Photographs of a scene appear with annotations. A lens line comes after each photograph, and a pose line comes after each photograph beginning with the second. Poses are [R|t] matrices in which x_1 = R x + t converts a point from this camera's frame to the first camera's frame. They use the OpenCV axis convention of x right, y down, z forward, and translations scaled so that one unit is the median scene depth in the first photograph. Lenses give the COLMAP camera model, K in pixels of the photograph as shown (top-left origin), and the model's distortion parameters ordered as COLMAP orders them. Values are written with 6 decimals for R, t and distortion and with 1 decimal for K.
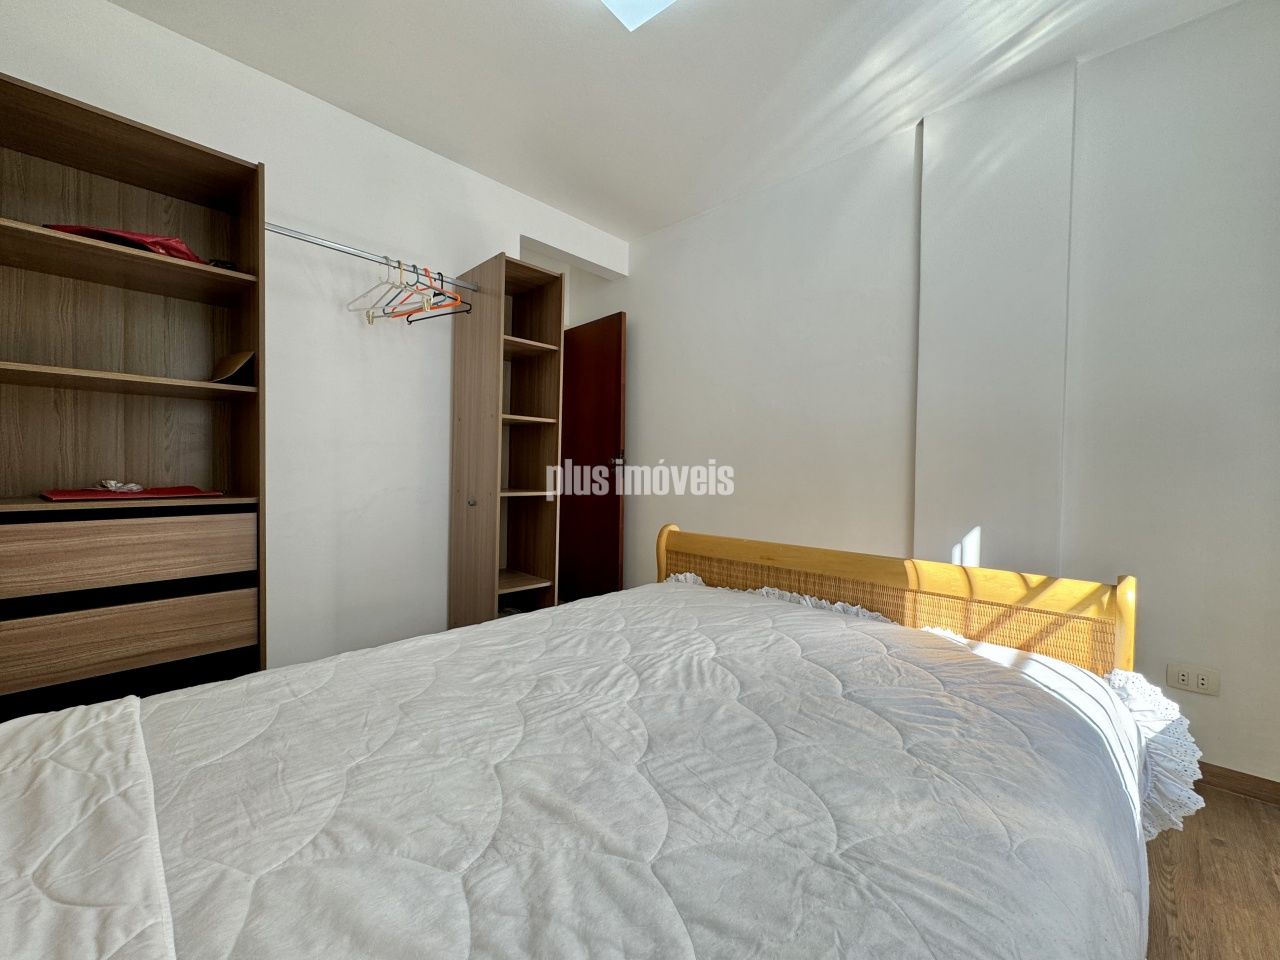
lens RADIAL K [[510.0, 0, 640.0], [0, 510.0, 480.0], [0, 0, 1]] dist [-0.000715, -0.000292]
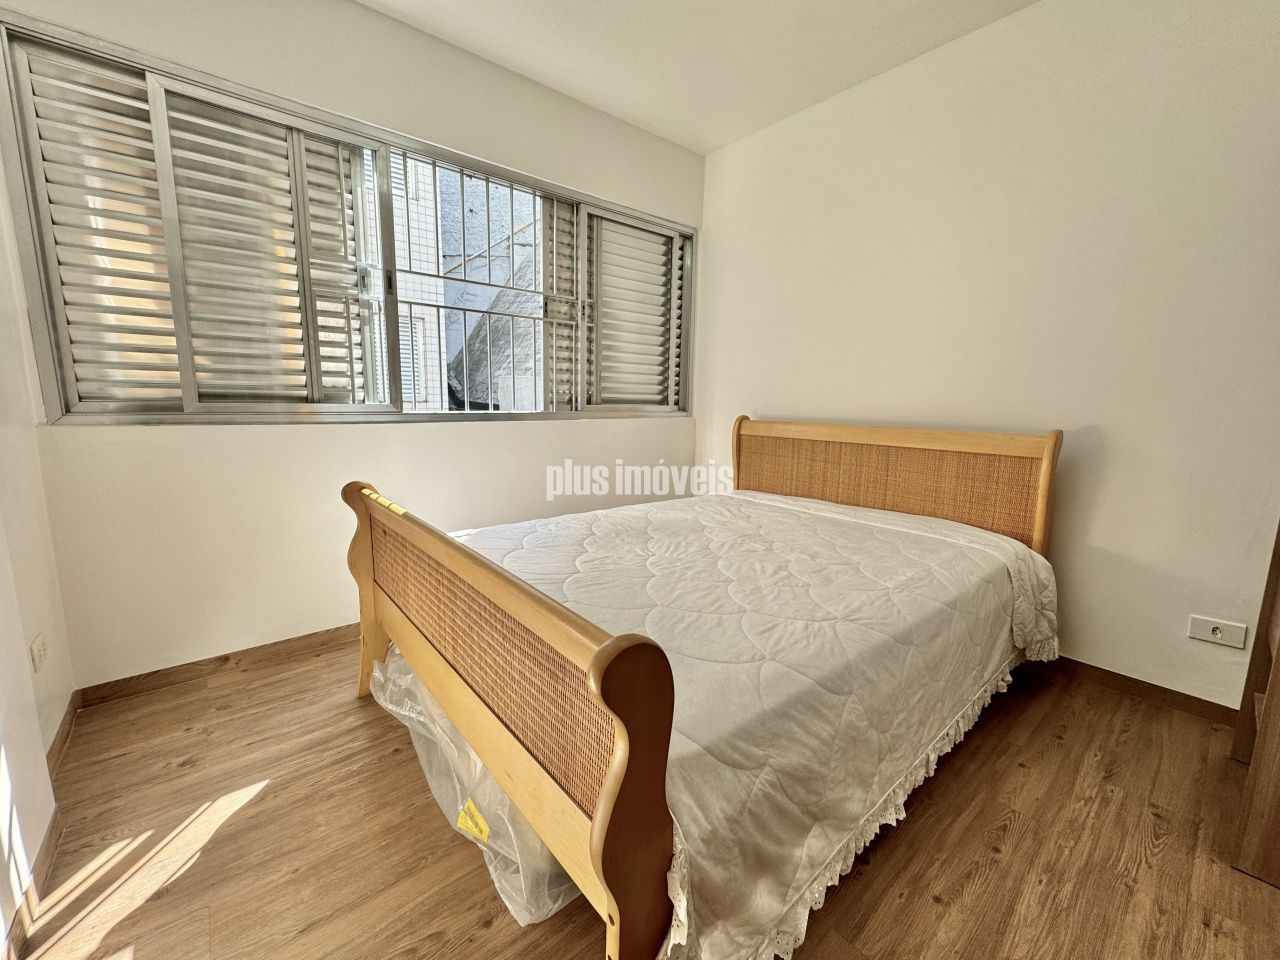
lens RADIAL K [[510.0, 0, 640.0], [0, 510.0, 480.0], [0, 0, 1]] dist [-0.000715, -0.000292]
pose [[-0.992424, -0.053531, 0.110584, 0.044635], [-0.032269, 0.982058, 0.185797, -0.098169], [-0.118546, 0.180821, -0.976346, 2.388302]]
